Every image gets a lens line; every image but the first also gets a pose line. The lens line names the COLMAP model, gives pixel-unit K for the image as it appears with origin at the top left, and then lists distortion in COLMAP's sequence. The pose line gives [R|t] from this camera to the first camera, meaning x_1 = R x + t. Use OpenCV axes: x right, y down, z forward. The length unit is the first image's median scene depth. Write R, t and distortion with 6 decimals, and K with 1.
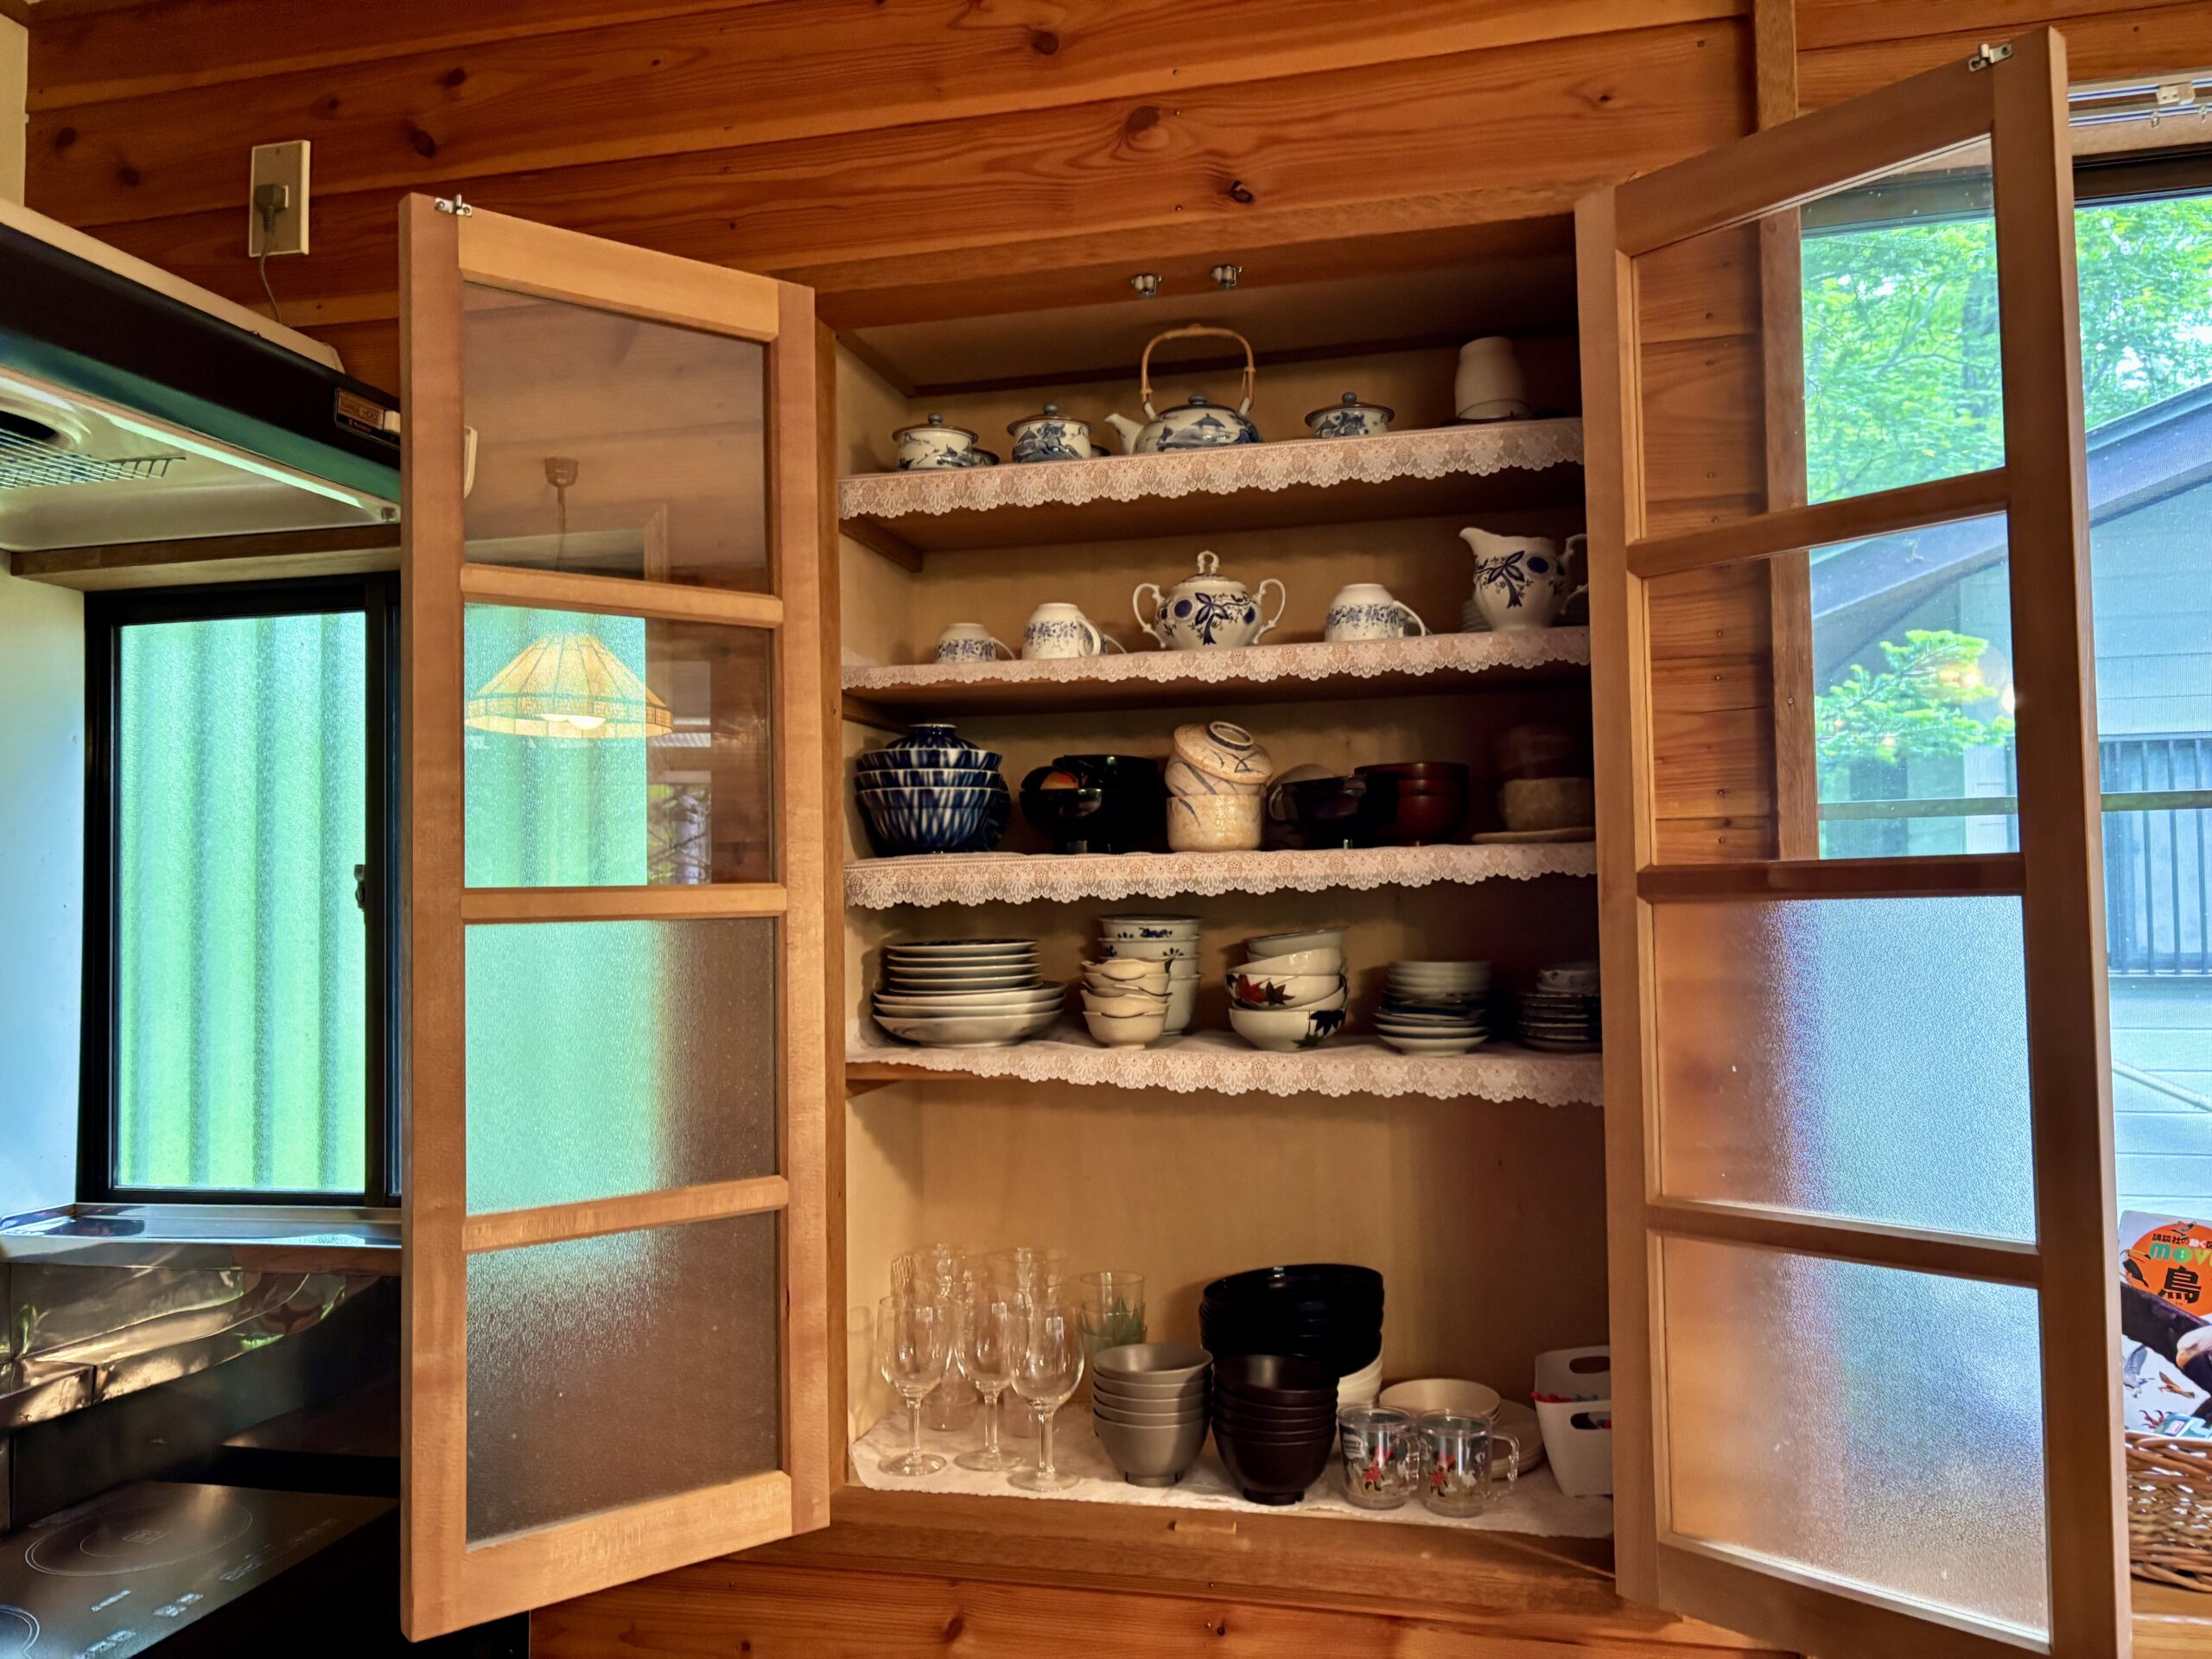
lens RADIAL K [[1667.1, 0, 1112.2], [0, 1667.1, 832.1], [0, 0, 1]] dist [-0.007677, -0.004102]
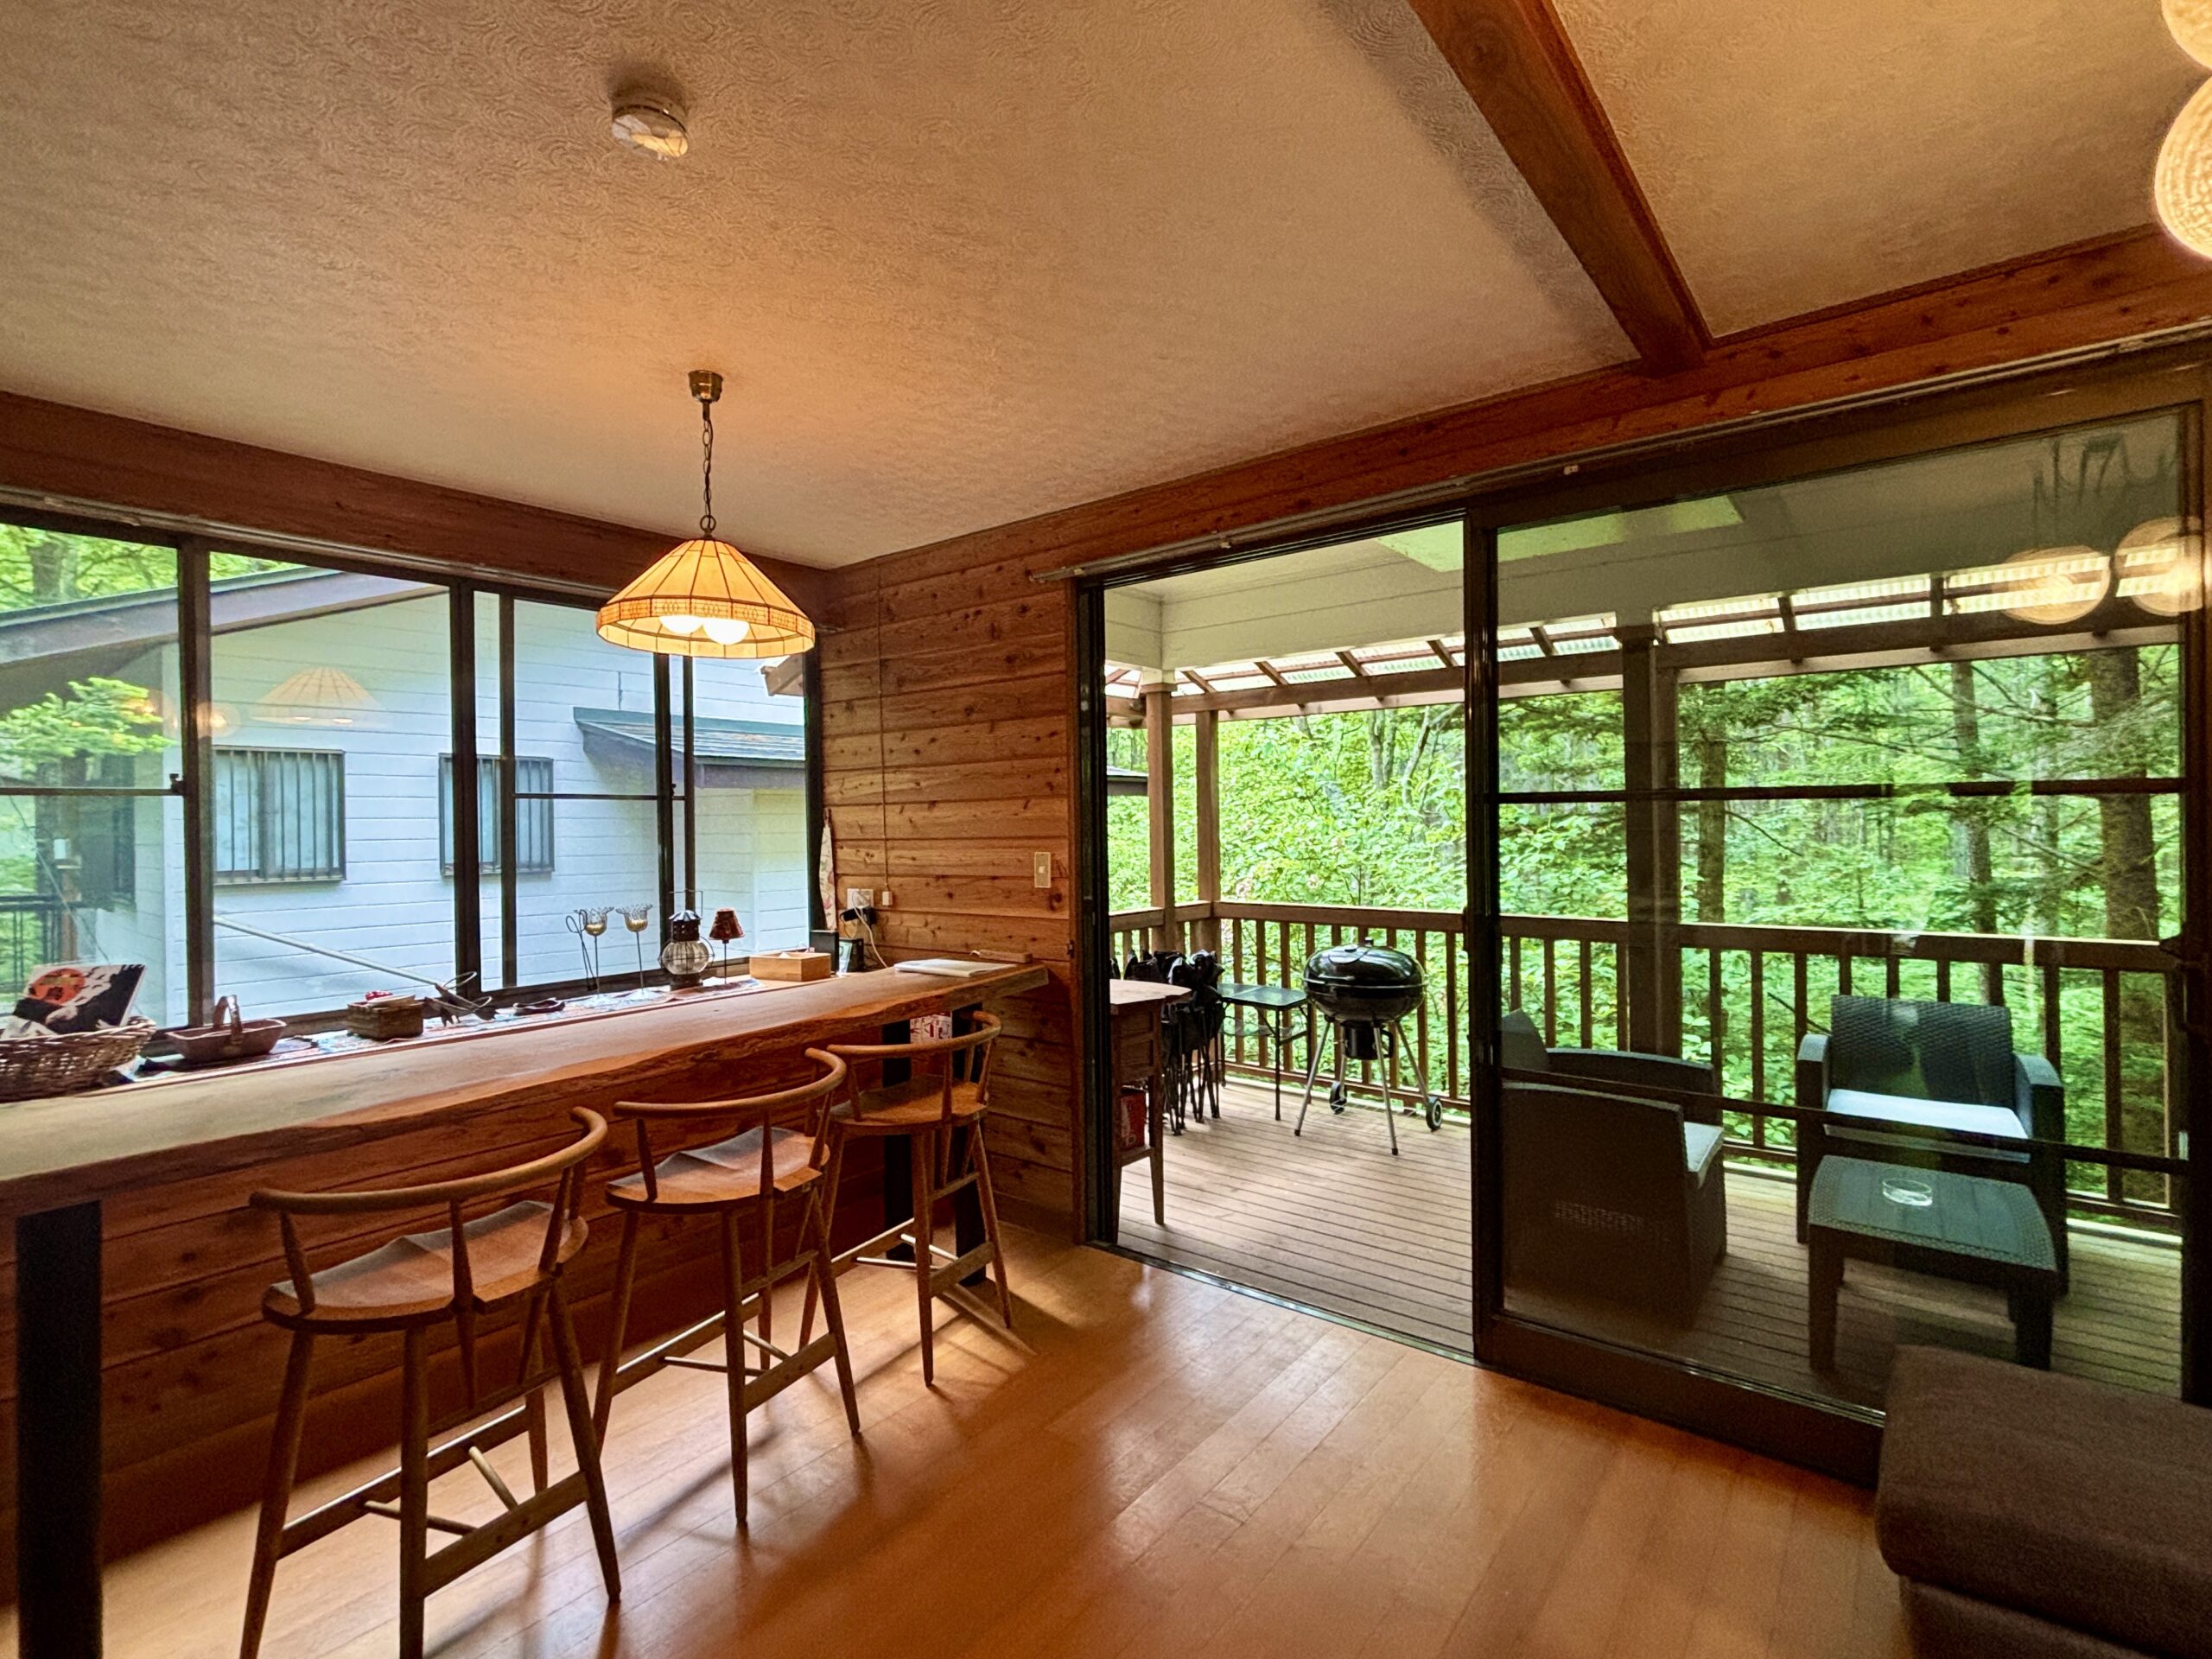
lens RADIAL K [[1025.1, 0, 1107.4], [0, 1025.1, 832.1], [0, 0, 1]] dist [0.000201, 0.000048]
pose [[0.428165, 0.008981, 0.903656, -0.014929], [-0.033180, 0.999433, 0.005788, -0.006072], [-0.903091, -0.032461, 0.428220, -0.407229]]
